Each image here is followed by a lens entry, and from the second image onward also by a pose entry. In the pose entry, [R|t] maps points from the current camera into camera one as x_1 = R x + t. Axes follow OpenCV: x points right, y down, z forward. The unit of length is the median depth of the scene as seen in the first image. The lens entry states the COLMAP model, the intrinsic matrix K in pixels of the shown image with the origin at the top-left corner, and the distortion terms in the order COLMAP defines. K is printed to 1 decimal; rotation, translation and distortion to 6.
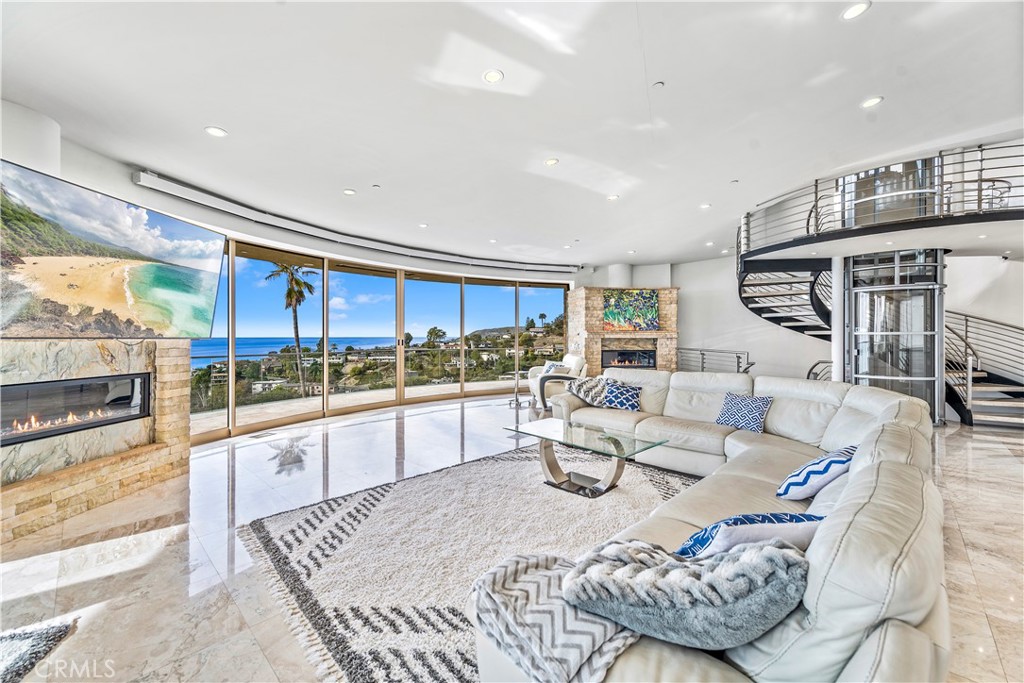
lens RADIAL K [[405.6, 0, 508.5], [0, 405.6, 337.0], [0, 0, 1]] dist [0.011796, -0.003034]
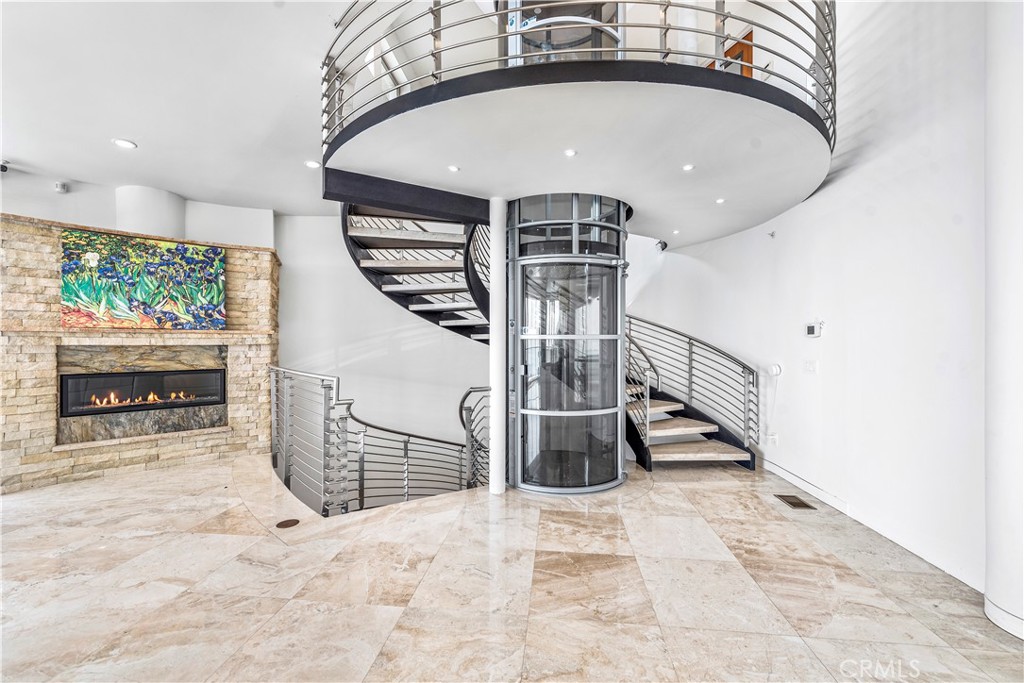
lens RADIAL K [[405.6, 0, 515.9], [0, 405.6, 340.8], [0, 0, 1]] dist [0.011796, -0.003034]
pose [[0.790297, 0.000696, 0.612723, 0.436022], [0.000486, 0.999998, -0.001762, -0.001914], [-0.612723, 0.001690, 0.790296, 0.490955]]
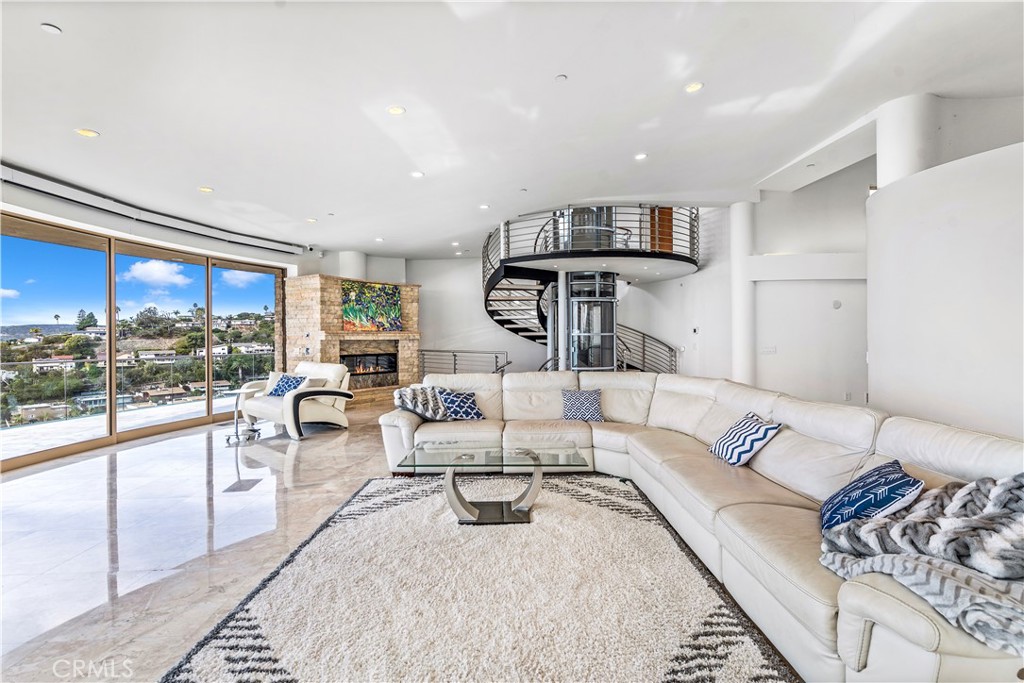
lens RADIAL K [[452.4, 0, 515.8], [0, 452.4, 337.6], [0, 0, 1]] dist [0.007587, -0.001670]
pose [[0.686820, -0.003954, 0.726817, -0.235202], [0.006757, 0.999977, -0.000946, 0.000853], [-0.726796, 0.005561, 0.686831, 0.160583]]
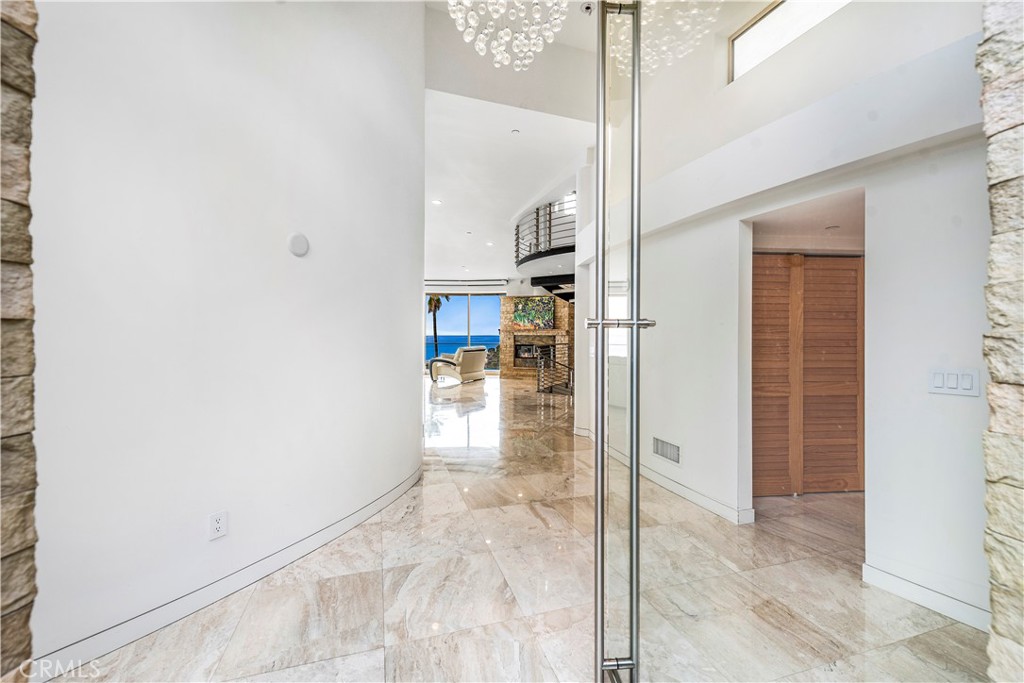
lens RADIAL K [[425.5, 0, 513.6], [0, 425.5, 342.6], [0, 0, 1]] dist [0.000113, 0.000001]
pose [[0.879304, 0.011059, -0.476133, 1.115782], [-0.003187, 0.999845, 0.017337, 0.003282], [0.476251, -0.013727, 0.879202, -0.254137]]
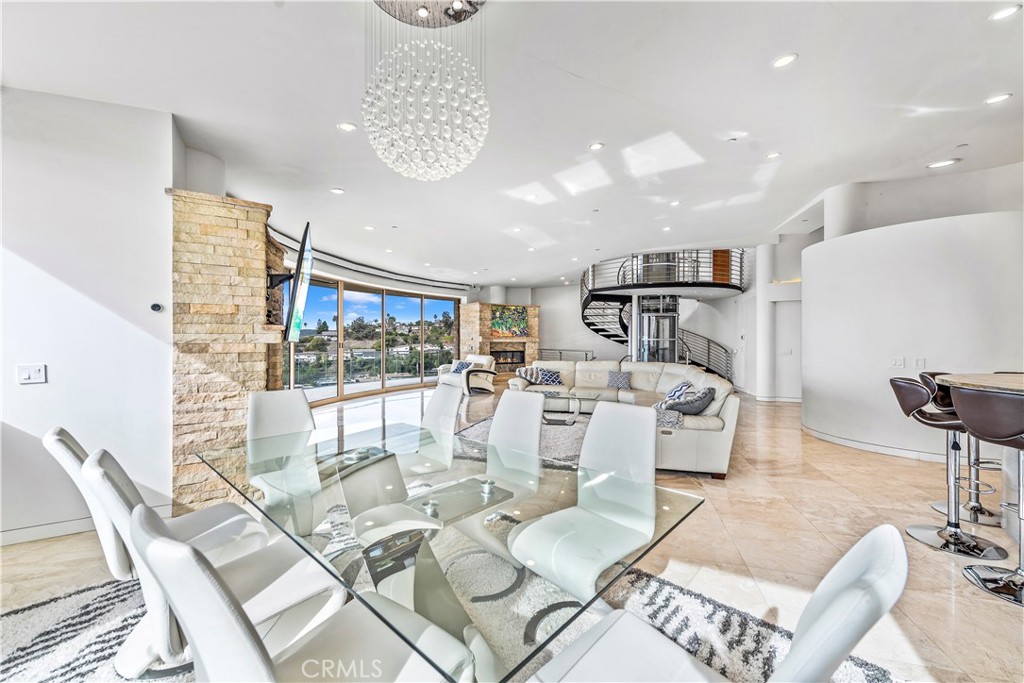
lens RADIAL K [[405.6, 0, 509.7], [0, 405.6, 342.2], [0, 0, 1]] dist [0.011796, -0.003034]
pose [[0.881259, 0.002095, 0.472629, -0.427190], [-0.002922, 0.999995, 0.001017, 0.002643], [-0.472624, -0.002278, 0.881261, -0.240486]]
